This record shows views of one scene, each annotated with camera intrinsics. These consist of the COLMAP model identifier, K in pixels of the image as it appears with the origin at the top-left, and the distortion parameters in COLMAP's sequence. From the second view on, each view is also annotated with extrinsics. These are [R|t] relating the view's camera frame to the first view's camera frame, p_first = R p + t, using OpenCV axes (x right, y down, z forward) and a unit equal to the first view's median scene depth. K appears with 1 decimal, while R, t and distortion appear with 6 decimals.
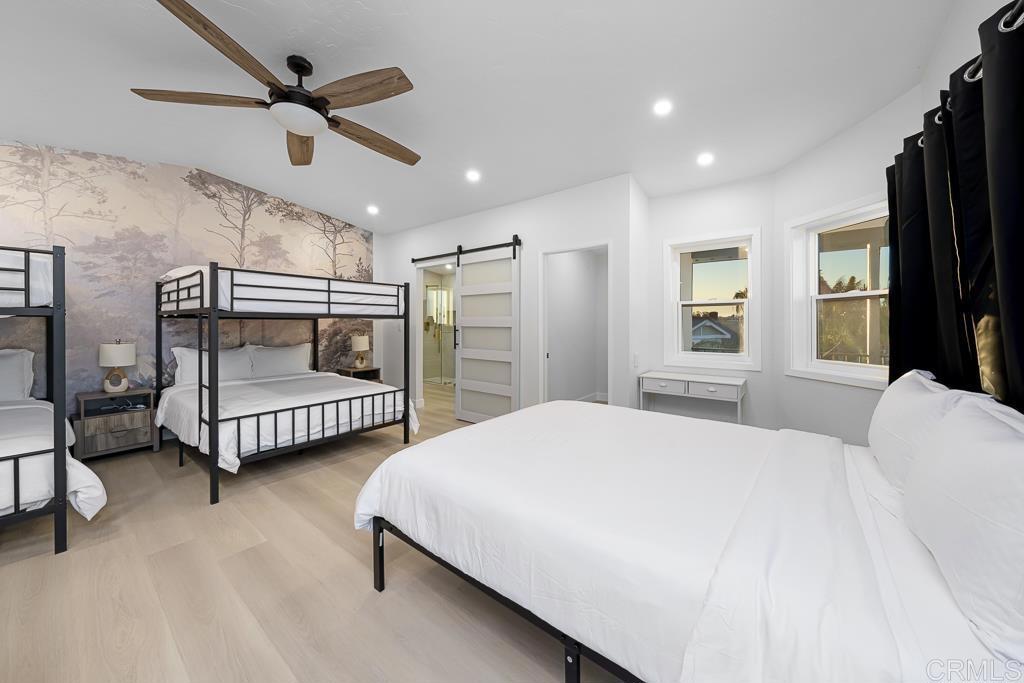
lens RADIAL K [[353.5, 0, 527.8], [0, 353.5, 322.4], [0, 0, 1]] dist [-0.006947, -0.000045]
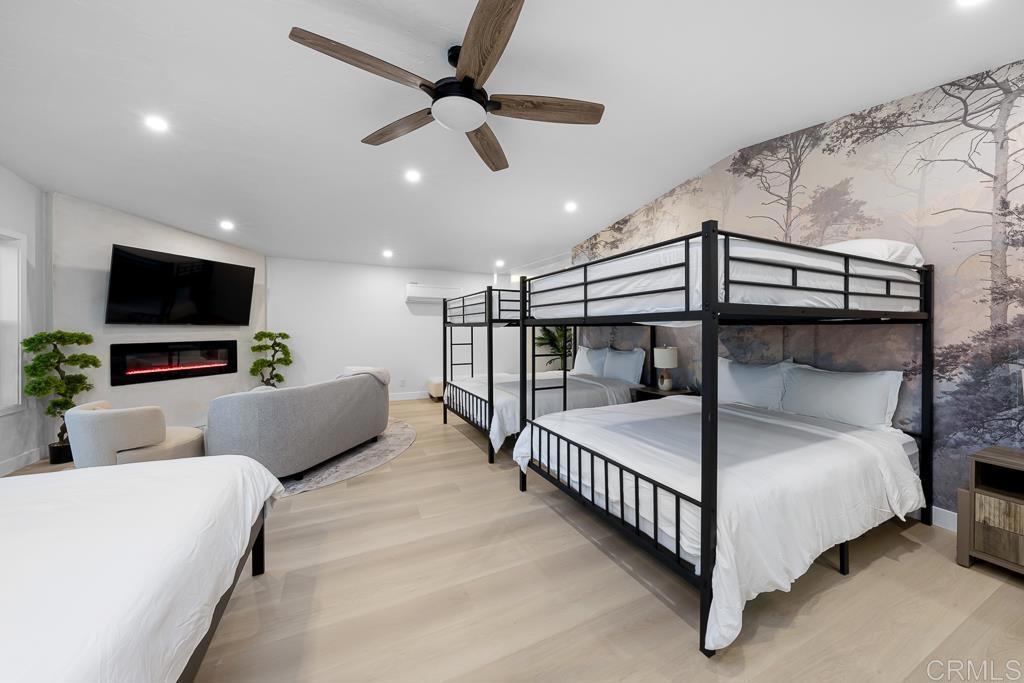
lens RADIAL K [[353.5, 0, 515.8], [0, 353.5, 333.2], [0, 0, 1]] dist [-0.006947, -0.000045]
pose [[-0.462753, 0.007146, -0.886459, 0.066892], [0.002416, 0.999974, 0.006800, 0.000923], [0.886484, 0.001005, -0.462758, 0.848274]]
